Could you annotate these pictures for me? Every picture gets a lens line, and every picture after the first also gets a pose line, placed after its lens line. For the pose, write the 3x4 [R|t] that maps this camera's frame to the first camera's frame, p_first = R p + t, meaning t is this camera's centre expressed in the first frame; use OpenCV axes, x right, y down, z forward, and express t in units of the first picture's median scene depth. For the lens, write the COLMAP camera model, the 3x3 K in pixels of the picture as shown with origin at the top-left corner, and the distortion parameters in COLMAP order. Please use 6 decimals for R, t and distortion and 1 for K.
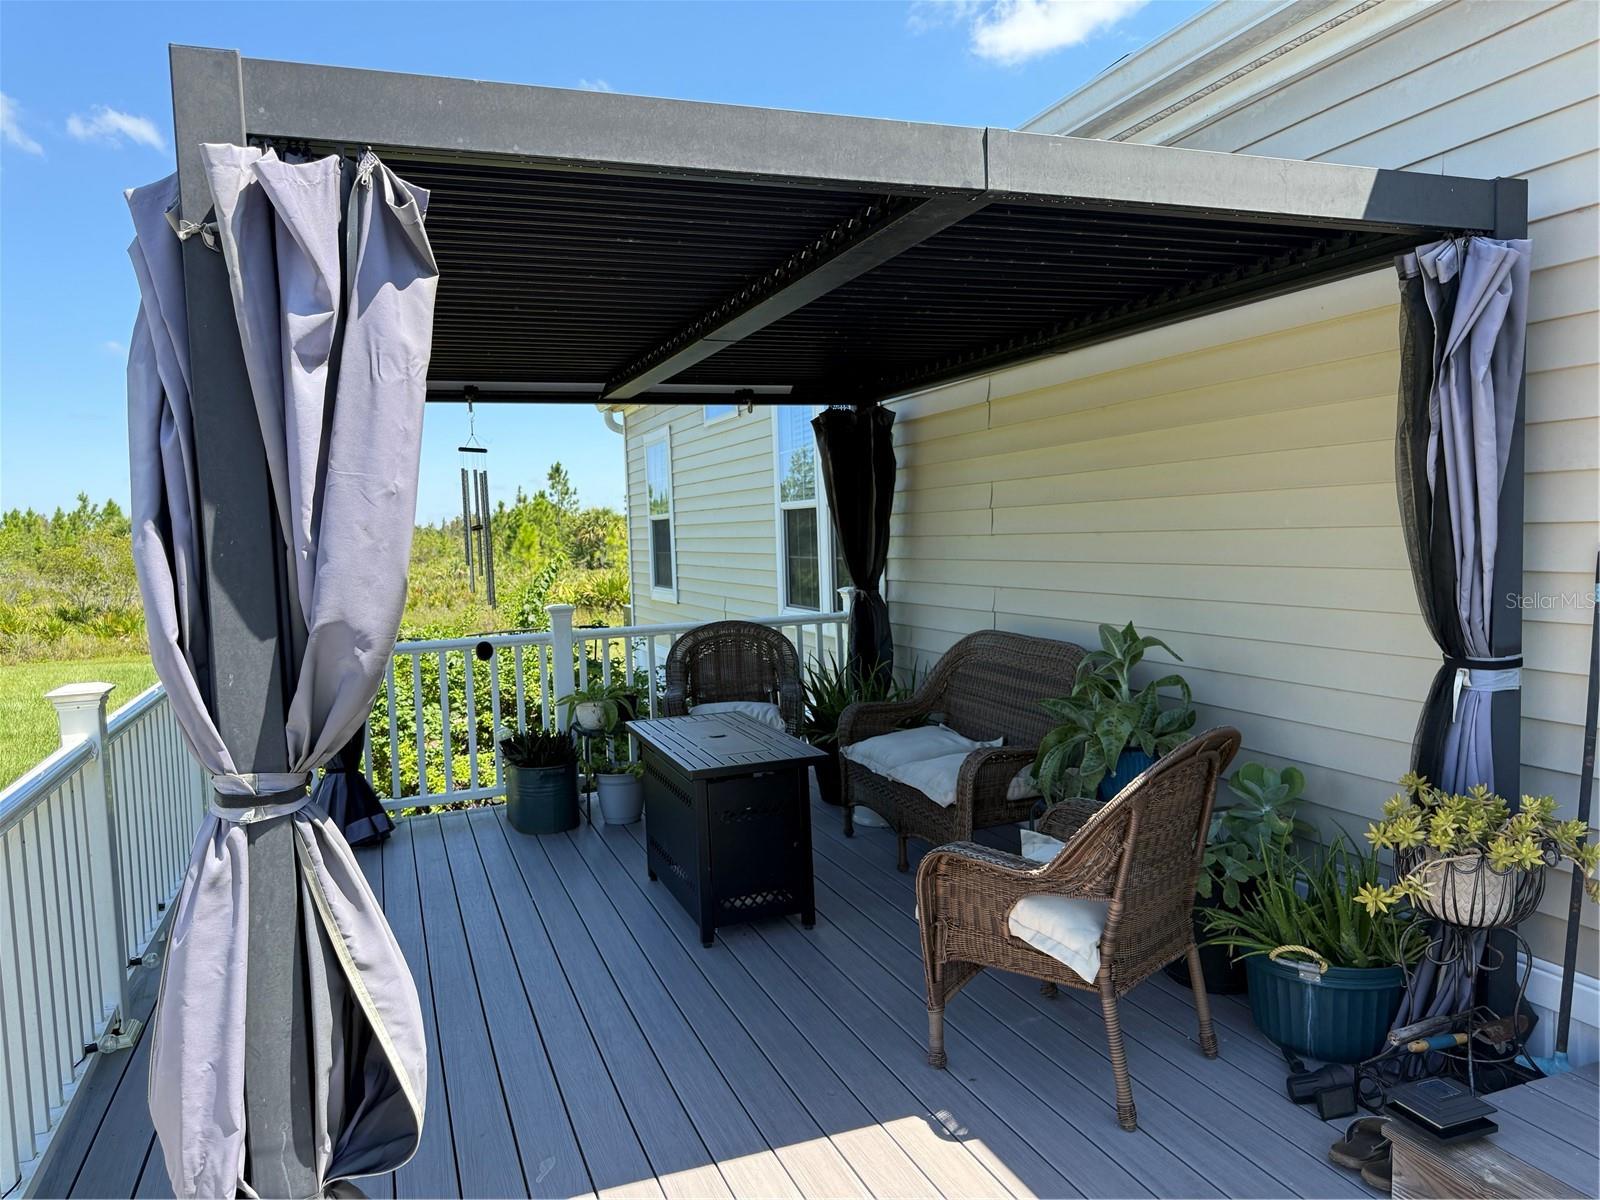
lens RADIAL K [[1127.5, 0, 799.3], [0, 1127.5, 602.6], [0, 0, 1]] dist [0.065512, -0.073939]
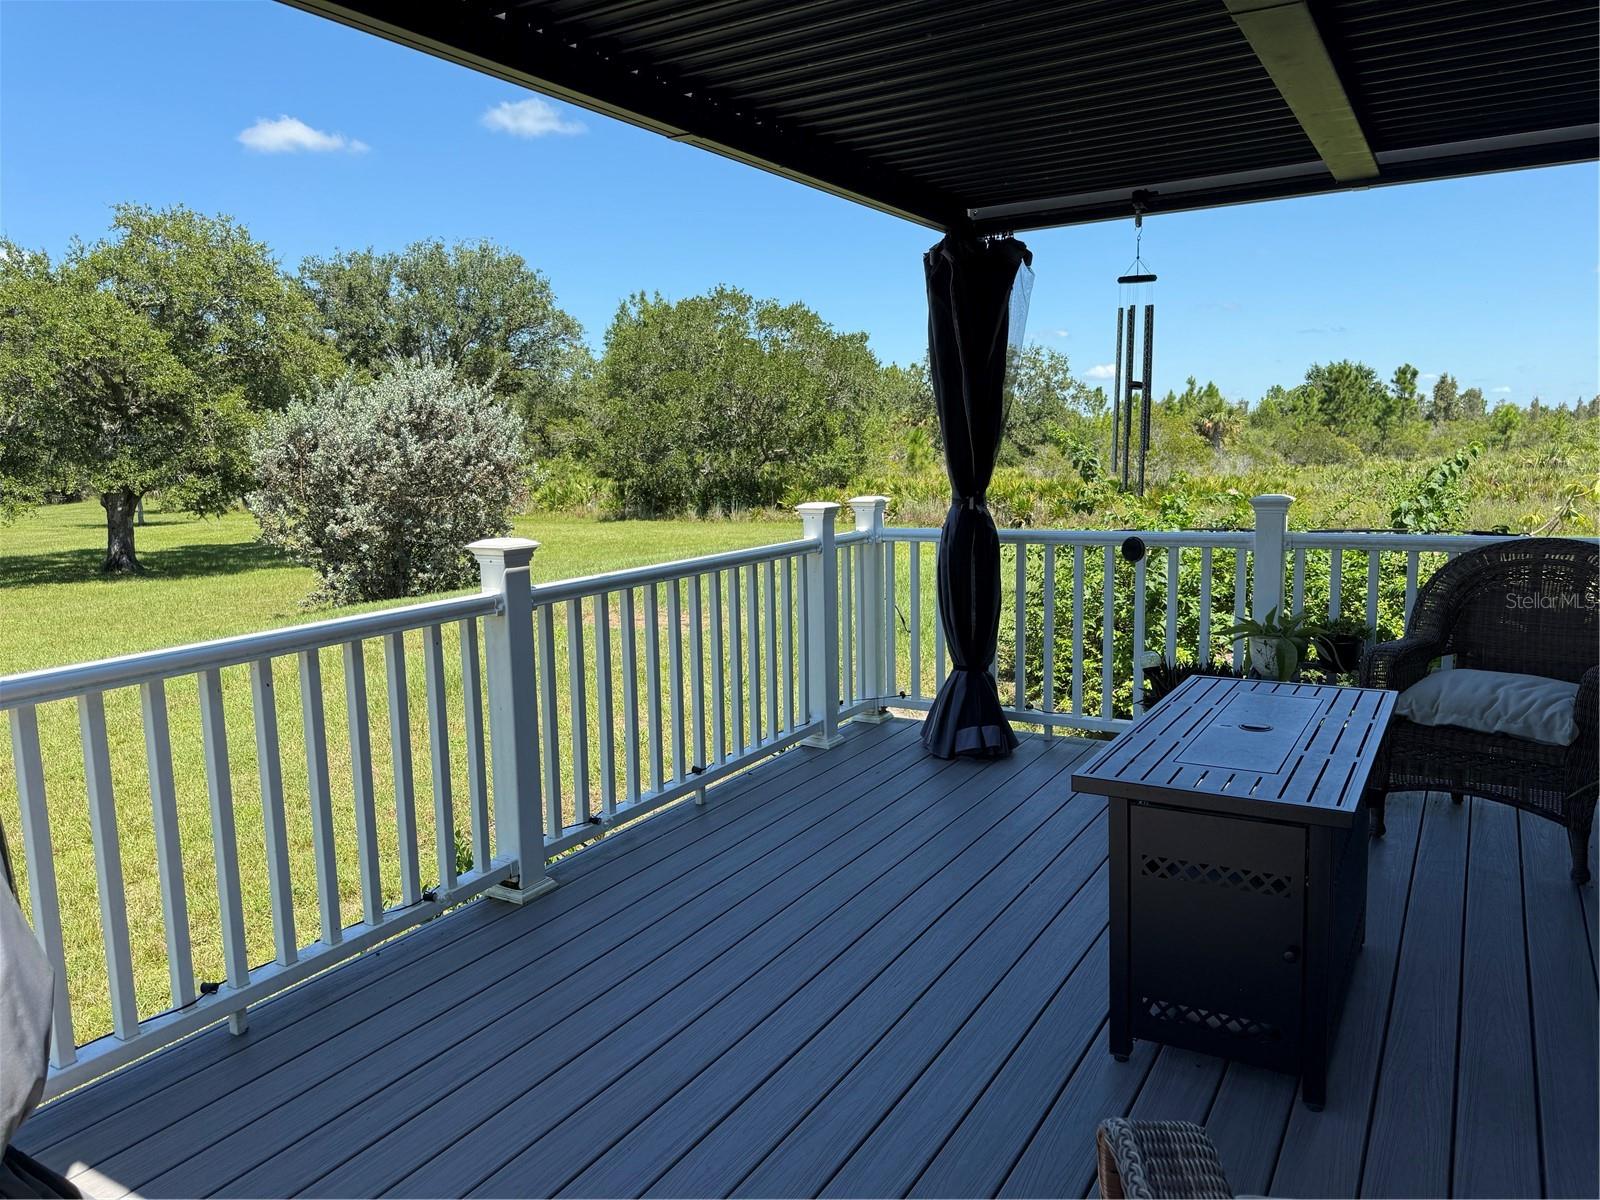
lens RADIAL K [[1127.5, 0, 800.9], [0, 1127.5, 605.3], [0, 0, 1]] dist [0.065512, -0.073939]
pose [[0.625818, 0.134015, -0.768370, 0.176117], [-0.052804, 0.990148, 0.129688, -0.007560], [0.778180, -0.040588, 0.626729, 0.341778]]
